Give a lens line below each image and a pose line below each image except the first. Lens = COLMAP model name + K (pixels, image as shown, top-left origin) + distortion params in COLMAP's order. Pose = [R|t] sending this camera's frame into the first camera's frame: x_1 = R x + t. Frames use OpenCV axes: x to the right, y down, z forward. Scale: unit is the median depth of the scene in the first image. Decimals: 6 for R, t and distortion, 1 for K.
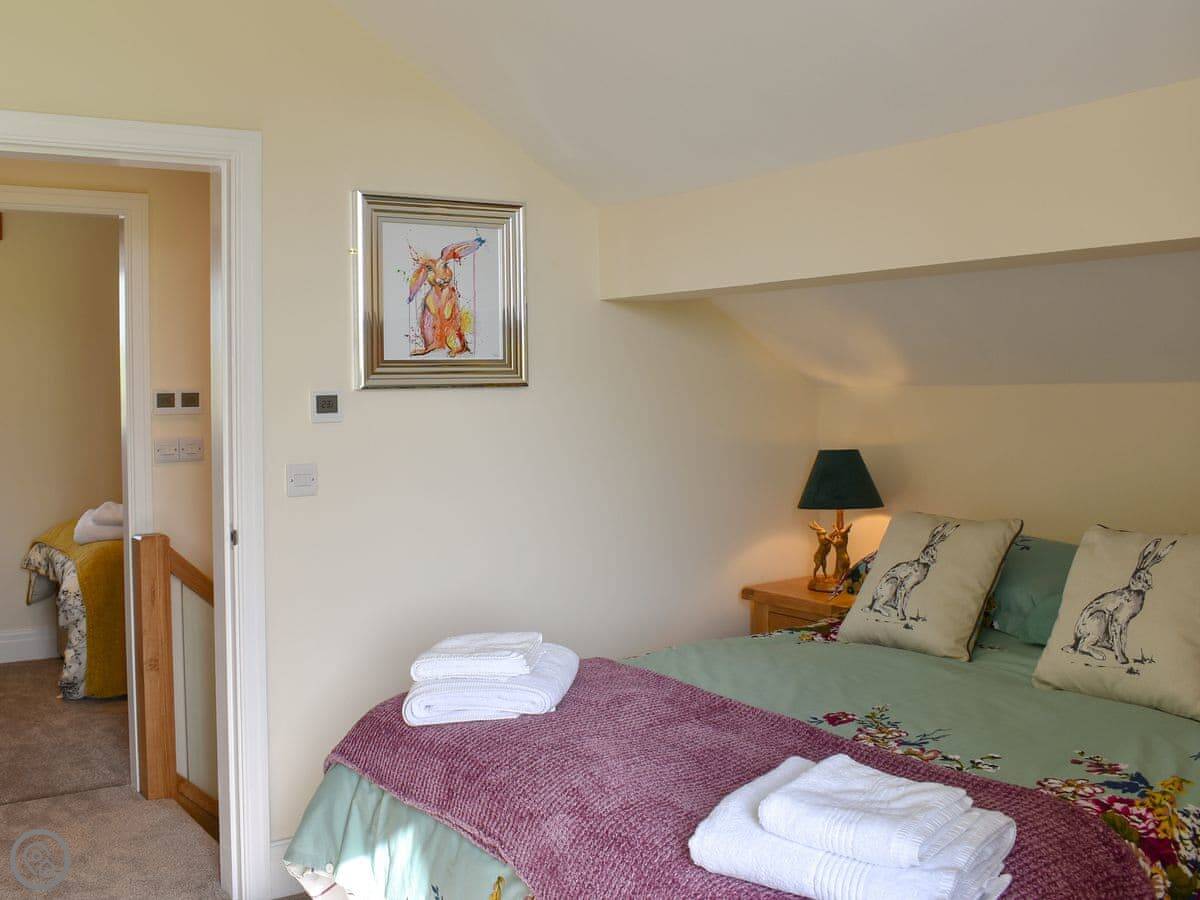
lens RADIAL K [[1143.9, 0, 598.3], [0, 1143.9, 445.1], [0, 0, 1]] dist [-0.083012, 0.000000]
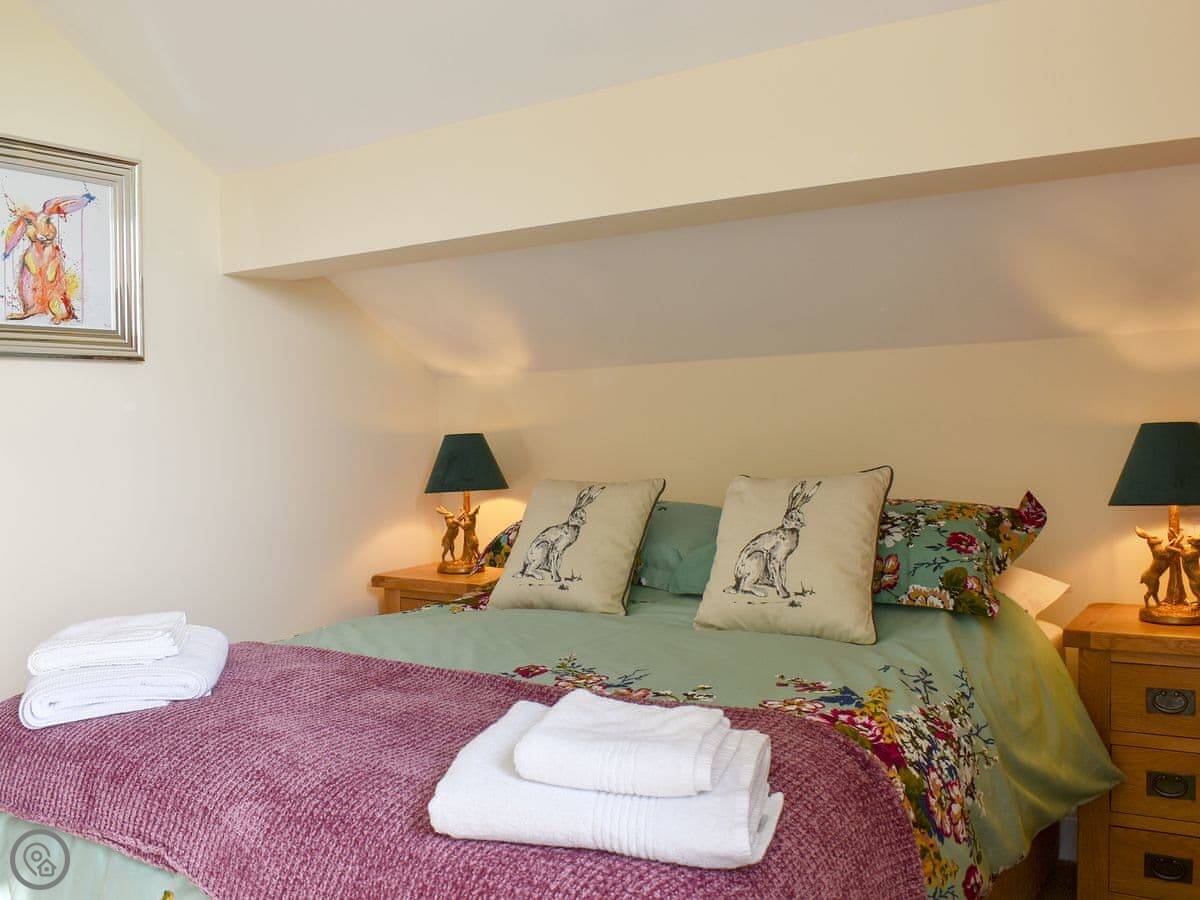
lens RADIAL K [[1044.0, 0, 593.5], [0, 1044.0, 456.7], [0, 0, 1]] dist [-0.089209, 0.014001]
pose [[0.926603, -0.019361, 0.375542, -0.057697], [0.026203, 0.999571, -0.013120, 0.069149], [-0.375127, 0.021997, 0.926713, 0.158202]]
